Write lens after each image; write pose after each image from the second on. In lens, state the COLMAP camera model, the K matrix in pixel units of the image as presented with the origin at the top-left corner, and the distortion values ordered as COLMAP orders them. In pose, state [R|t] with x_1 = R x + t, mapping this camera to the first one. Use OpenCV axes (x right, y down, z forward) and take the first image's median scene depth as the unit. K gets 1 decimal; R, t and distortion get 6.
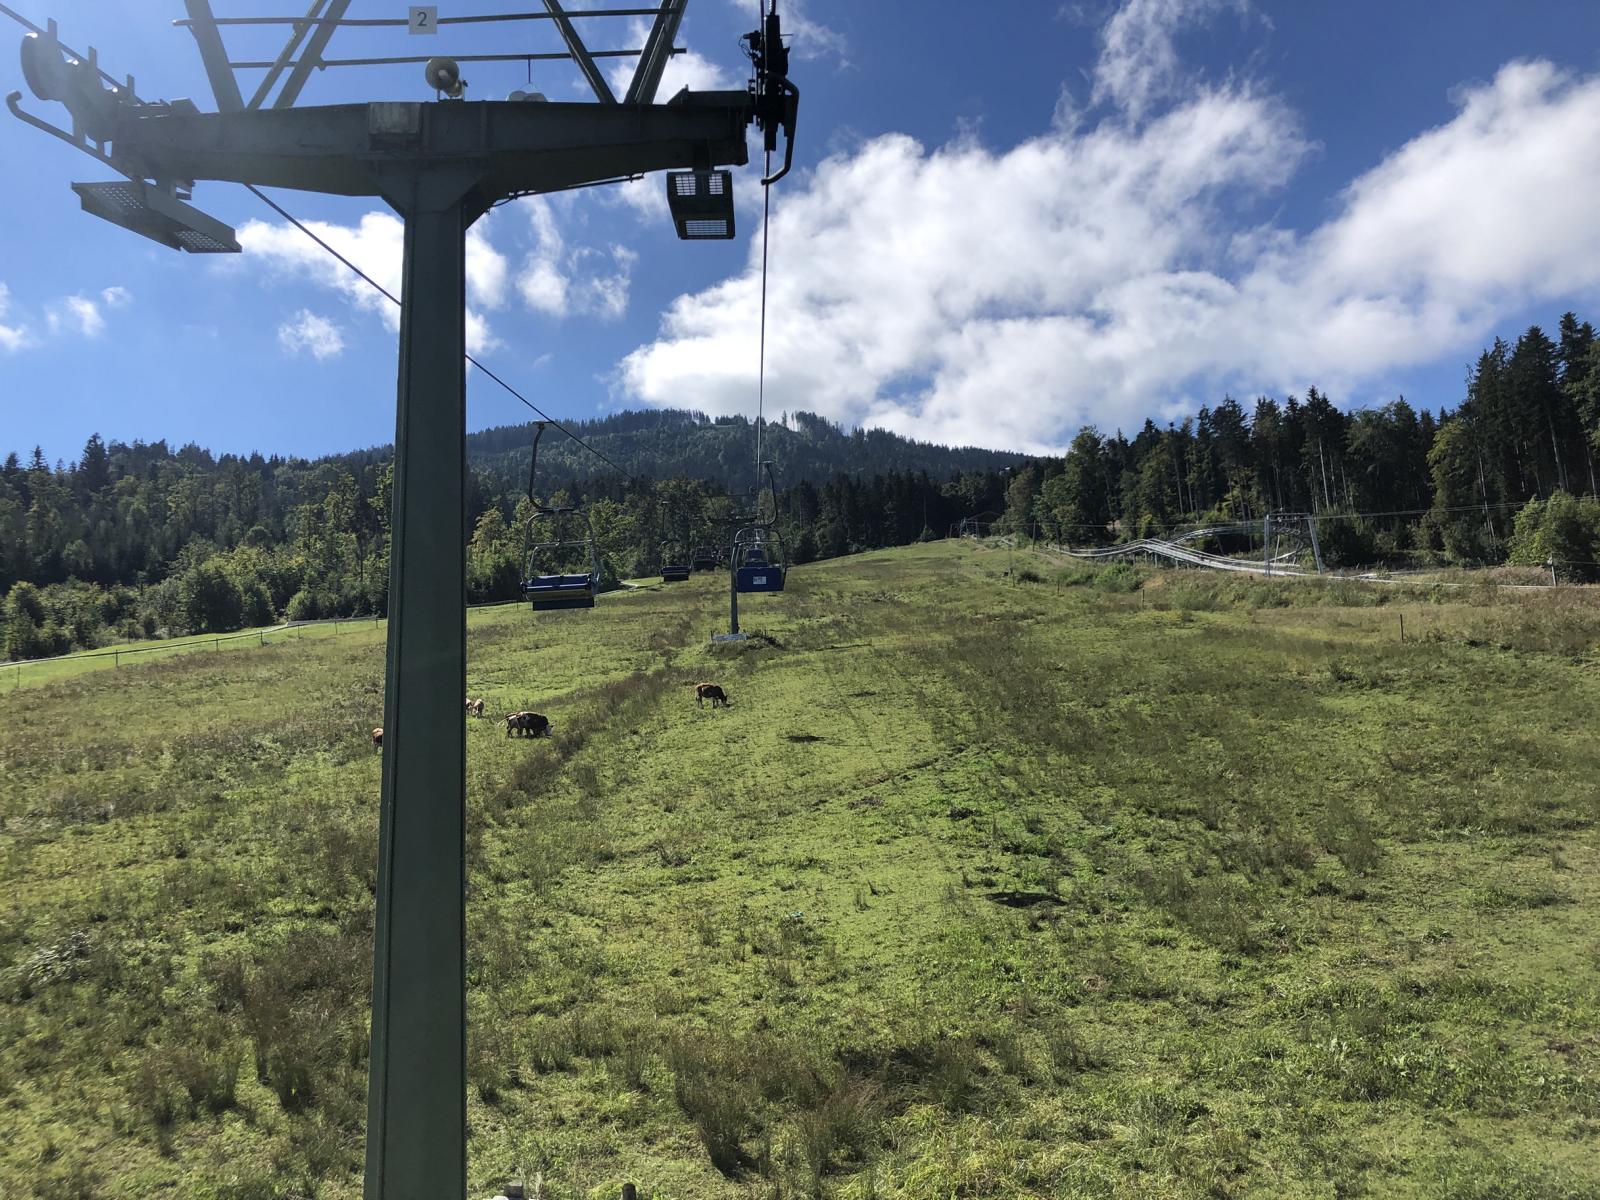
lens RADIAL K [[1350.7, 0, 794.1], [0, 1350.7, 607.5], [0, 0, 1]] dist [0.060914, -0.063750]
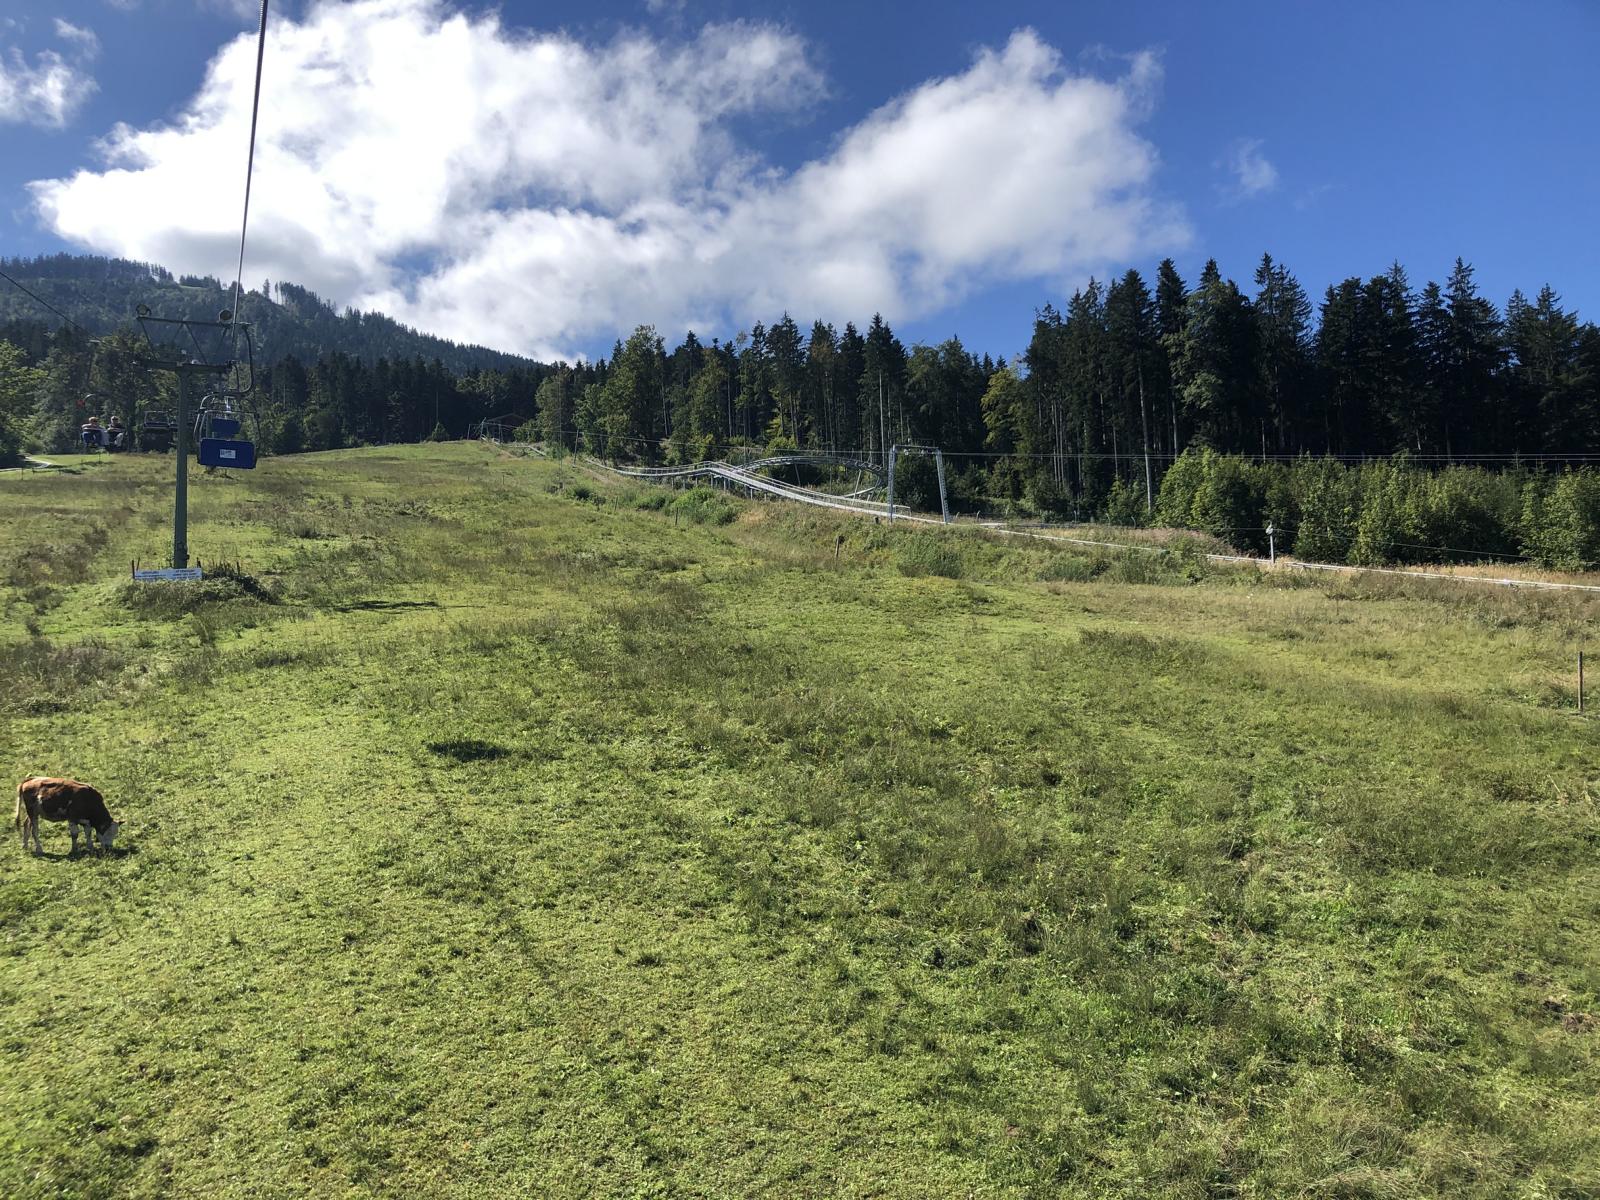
lens RADIAL K [[1350.7, 0, 795.7], [0, 1350.7, 606.3], [0, 0, 1]] dist [0.060914, -0.063750]
pose [[0.930027, 0.045743, 0.364632, -0.003714], [-0.068848, 0.996342, 0.050614, -0.003730], [-0.360984, -0.072177, 0.929775, 0.121792]]
